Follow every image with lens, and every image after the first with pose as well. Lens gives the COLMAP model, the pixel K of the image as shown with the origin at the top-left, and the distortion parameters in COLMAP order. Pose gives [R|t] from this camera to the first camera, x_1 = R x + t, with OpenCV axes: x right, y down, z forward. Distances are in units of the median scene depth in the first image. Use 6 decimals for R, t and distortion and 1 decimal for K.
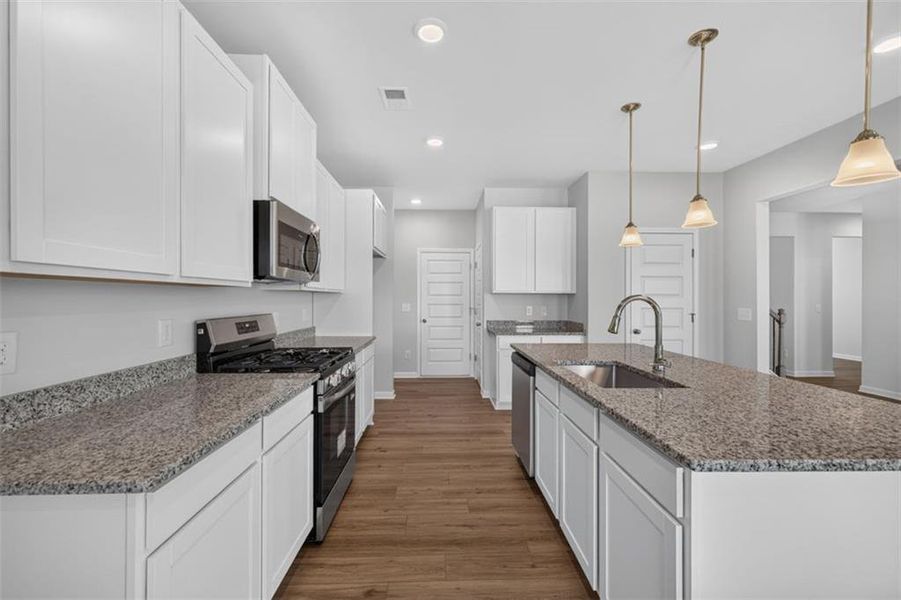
lens RADIAL K [[377.6, 0, 451.8], [0, 377.6, 295.6], [0, 0, 1]] dist [0.003958, 0.000005]
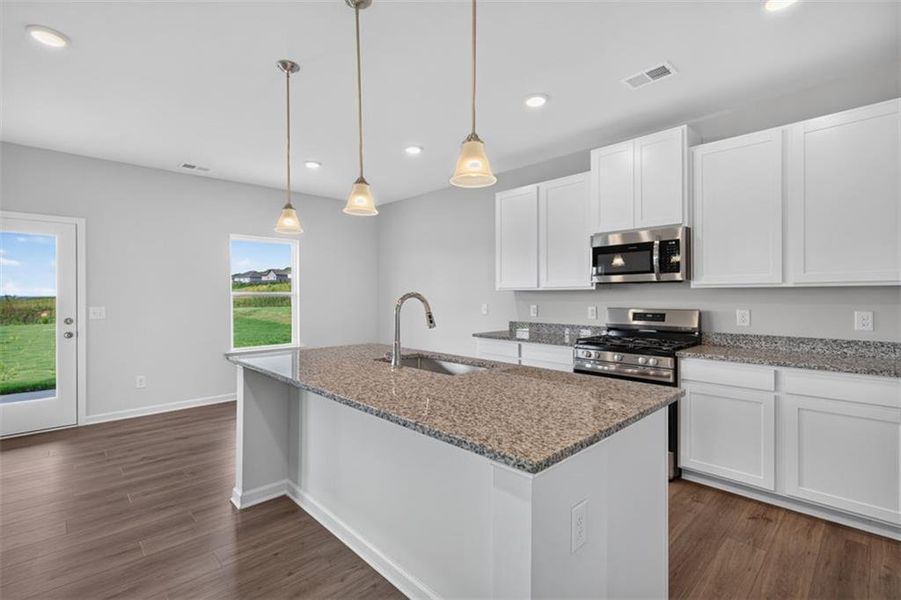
lens RADIAL K [[410.9, 0, 448.0], [0, 410.9, 296.0], [0, 0, 1]] dist [-0.000967, 0.000035]
pose [[-0.743233, -0.000018, -0.669033, 0.758757], [0.005766, 0.999963, -0.006433, 0.009518], [0.669008, -0.008639, -0.743205, 1.231980]]
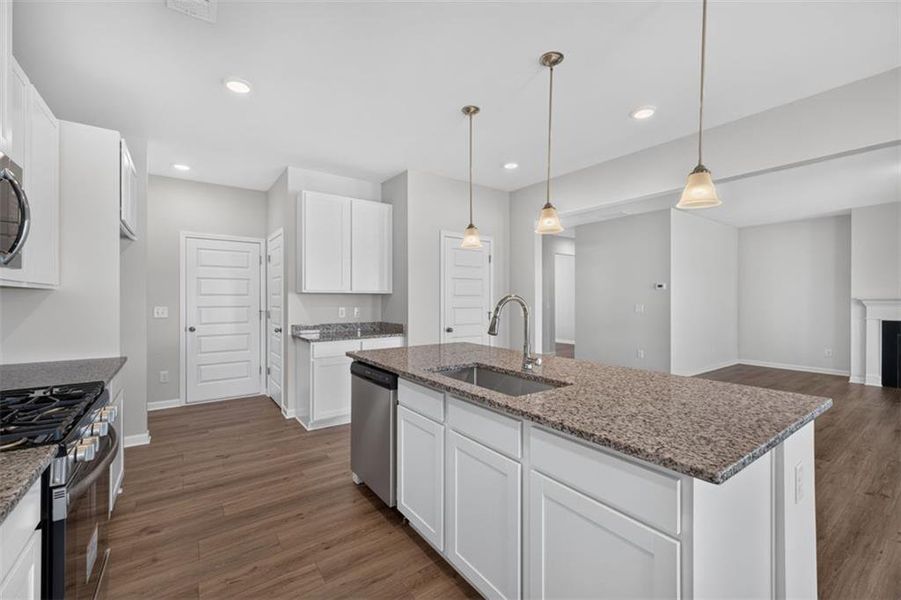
lens RADIAL K [[374.4, 0, 447.7], [0, 374.4, 298.2], [0, 0, 1]] dist [0.003784, -0.000218]
pose [[0.829484, -0.000145, 0.558530, -0.126822], [-0.003116, 0.999983, 0.004886, 0.001083], [-0.558522, -0.005793, 0.829470, 0.181695]]
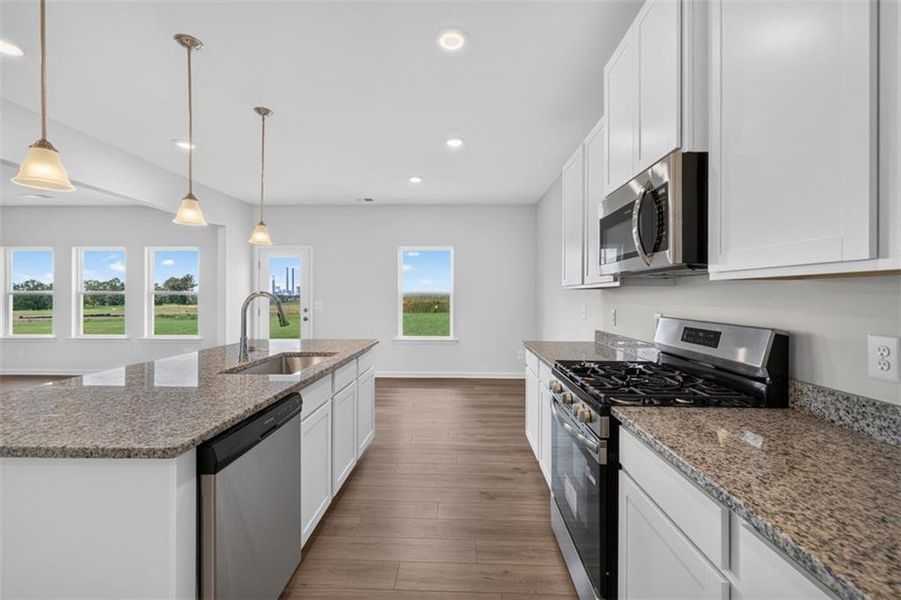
lens RADIAL K [[377.6, 0, 451.8], [0, 377.6, 295.6], [0, 0, 1]] dist [0.003958, 0.000005]
pose [[-0.998494, -0.004519, 0.054681, -0.077423], [-0.004898, 0.999965, -0.006801, 0.008815], [-0.054648, -0.007058, -0.998481, 1.331384]]
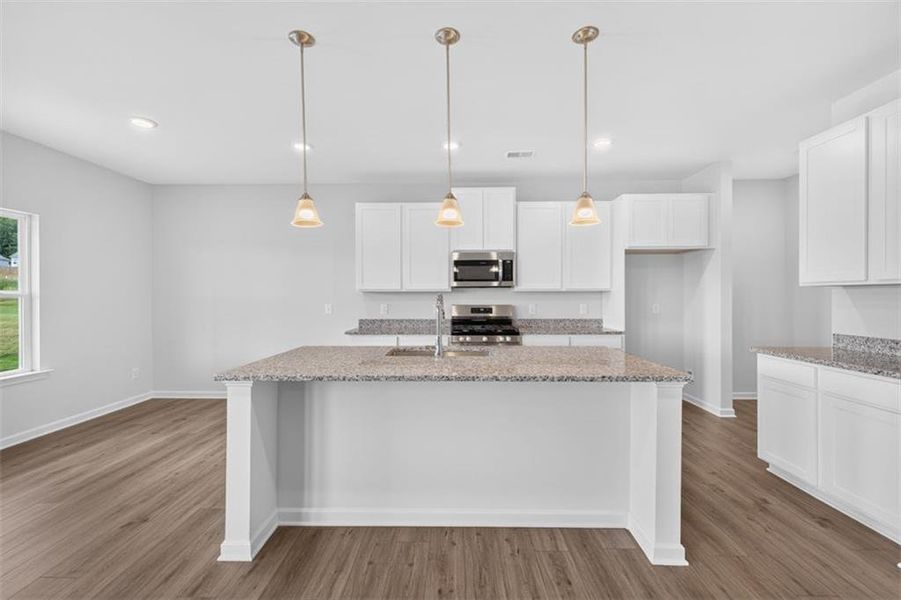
lens RADIAL K [[374.4, 0, 447.7], [0, 374.4, 298.2], [0, 0, 1]] dist [0.003784, -0.000218]
pose [[-0.051547, 0.004352, -0.998661, 1.099771], [0.010164, 0.999941, 0.003832, 0.006133], [0.998619, -0.009953, -0.051588, 0.702666]]
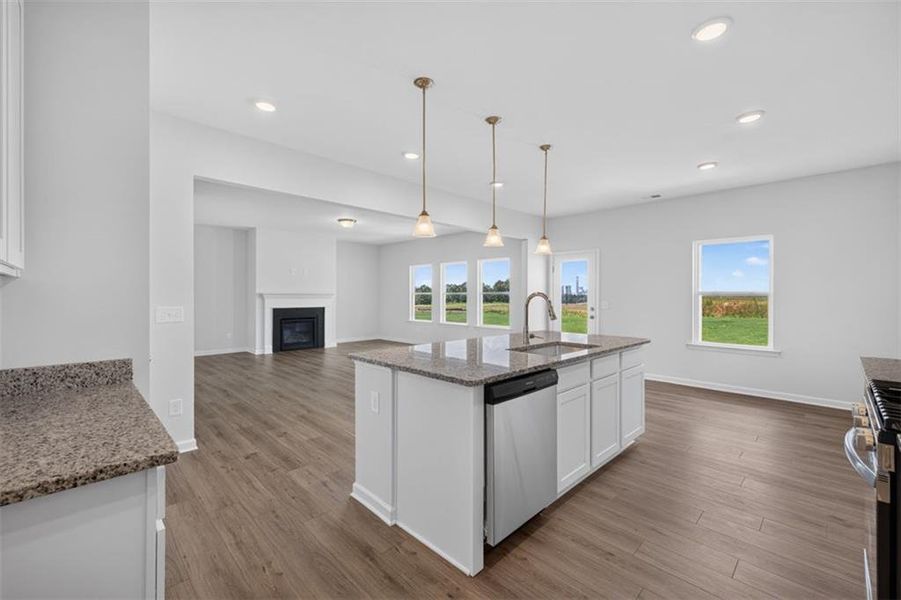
lens RADIAL K [[377.6, 0, 451.8], [0, 377.6, 295.6], [0, 0, 1]] dist [0.003958, 0.000005]
pose [[-0.684453, -0.005766, 0.729034, -0.210808], [-0.009244, 0.999957, -0.000769, 0.008762], [-0.728999, -0.007265, -0.684477, 1.428103]]
